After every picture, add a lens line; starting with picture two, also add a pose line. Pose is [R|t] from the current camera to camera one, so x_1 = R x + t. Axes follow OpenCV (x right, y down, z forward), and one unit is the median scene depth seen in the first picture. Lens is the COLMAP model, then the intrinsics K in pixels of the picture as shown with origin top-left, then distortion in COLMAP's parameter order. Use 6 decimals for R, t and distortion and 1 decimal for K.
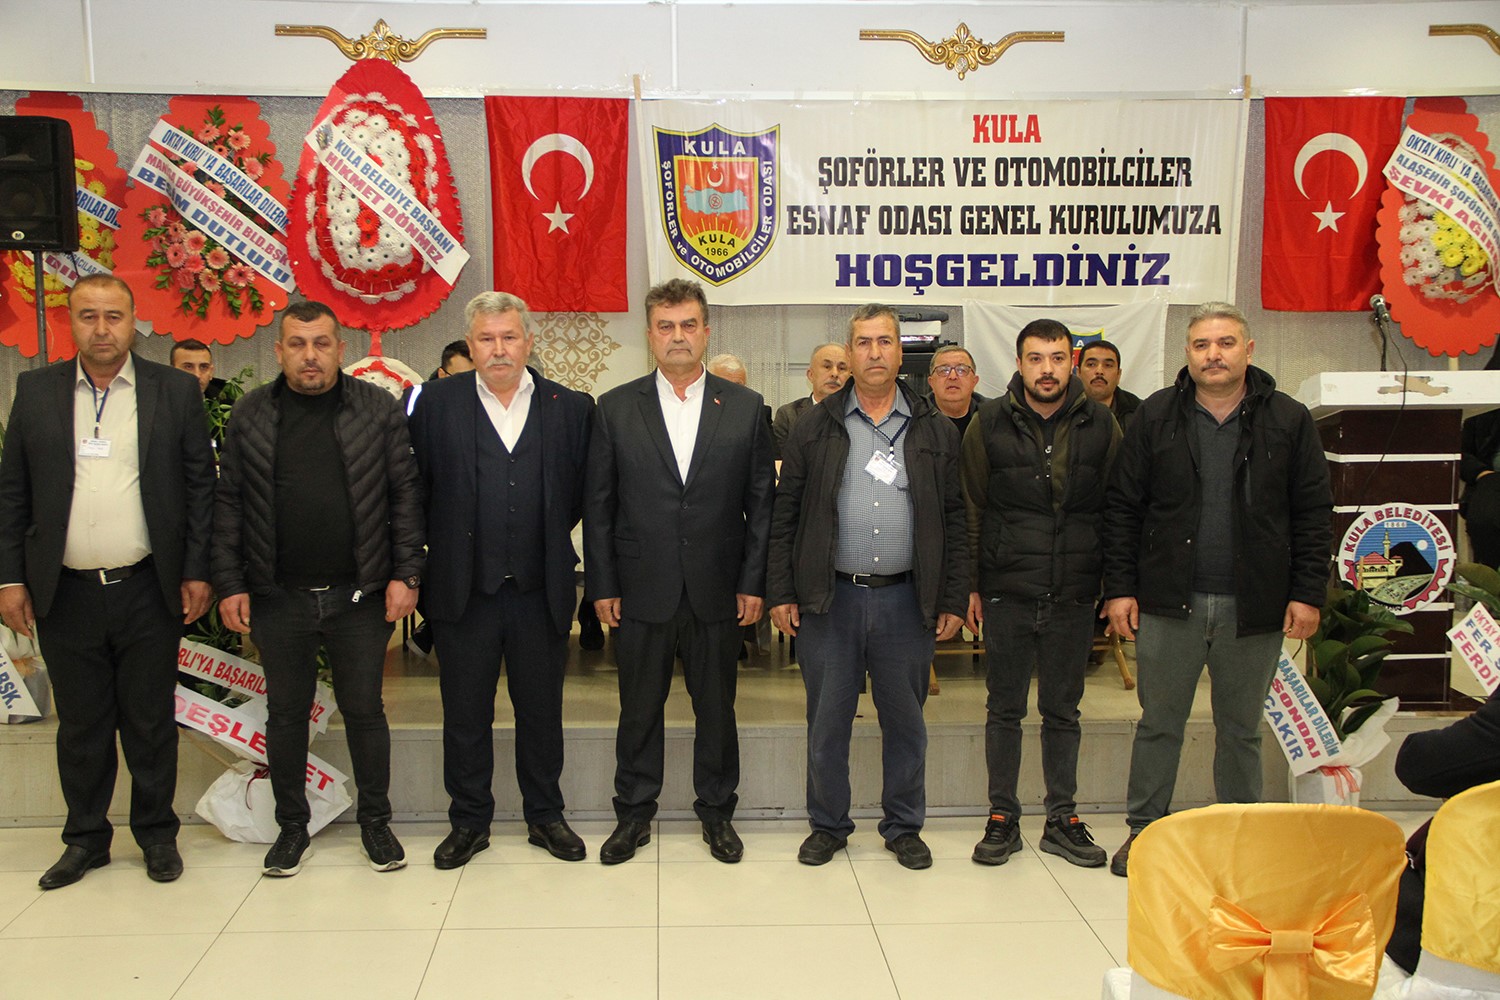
lens RADIAL K [[1741.3, 0, 746.8], [0, 1741.3, 506.1], [0, 0, 1]] dist [0.010825, 0.000000]
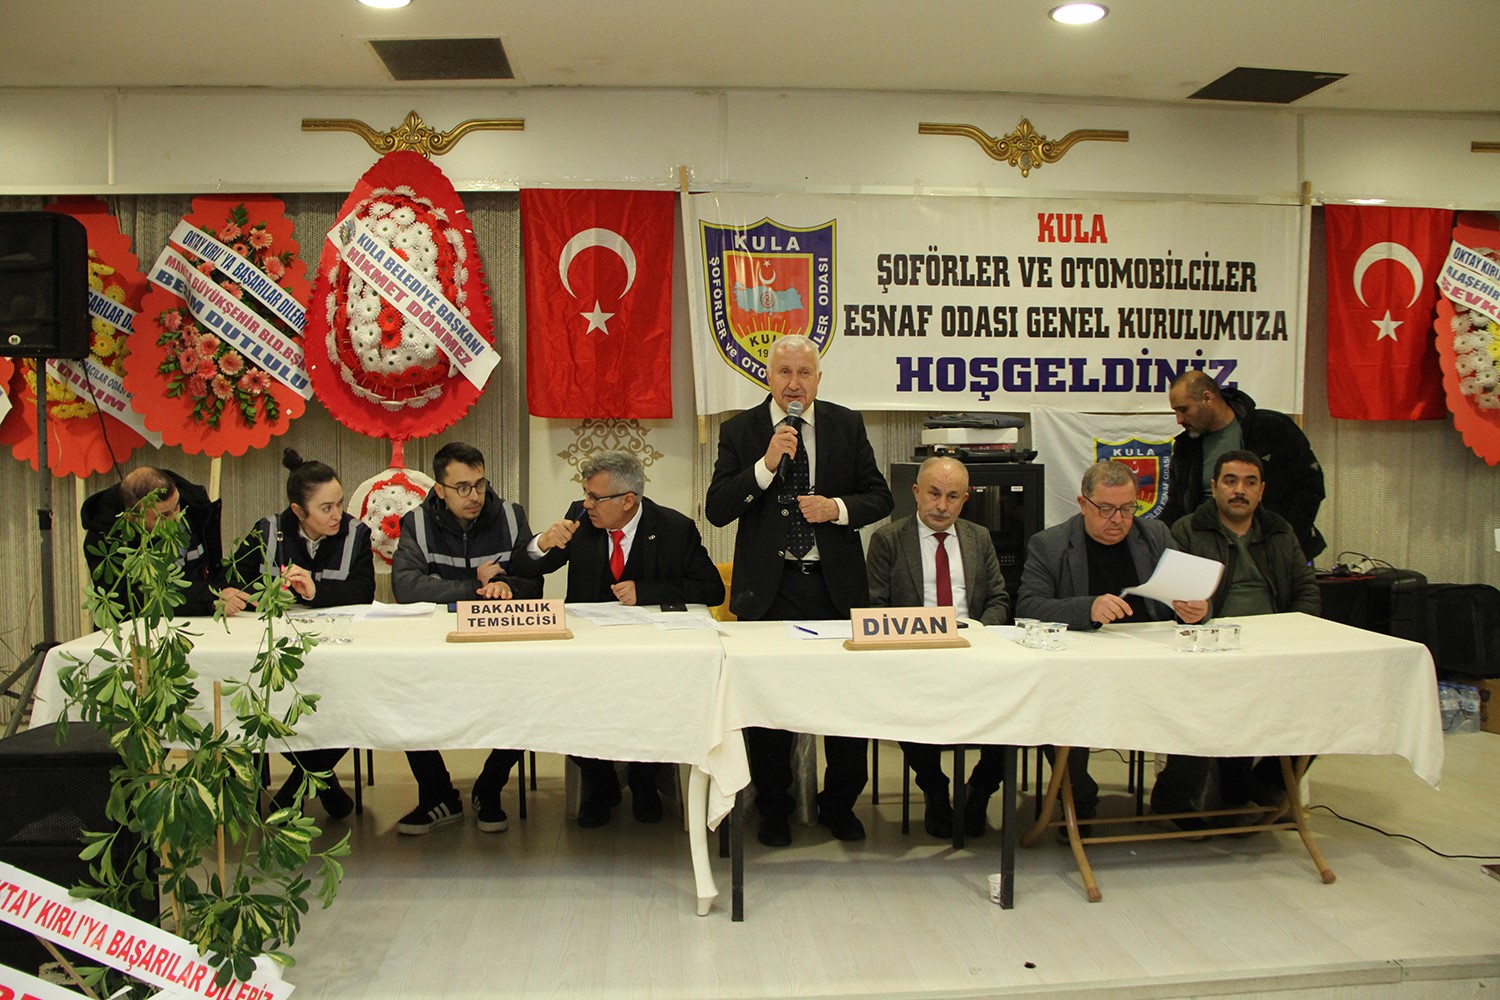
lens RADIAL K [[1290.2, 0, 758.3], [0, 1290.2, 496.5], [0, 0, 1]] dist [-0.166994, 0.016436]
pose [[0.999628, -0.003250, 0.027069, -0.041844], [0.004817, 0.998303, -0.058028, -0.031085], [-0.026834, 0.058137, 0.997948, 0.325315]]
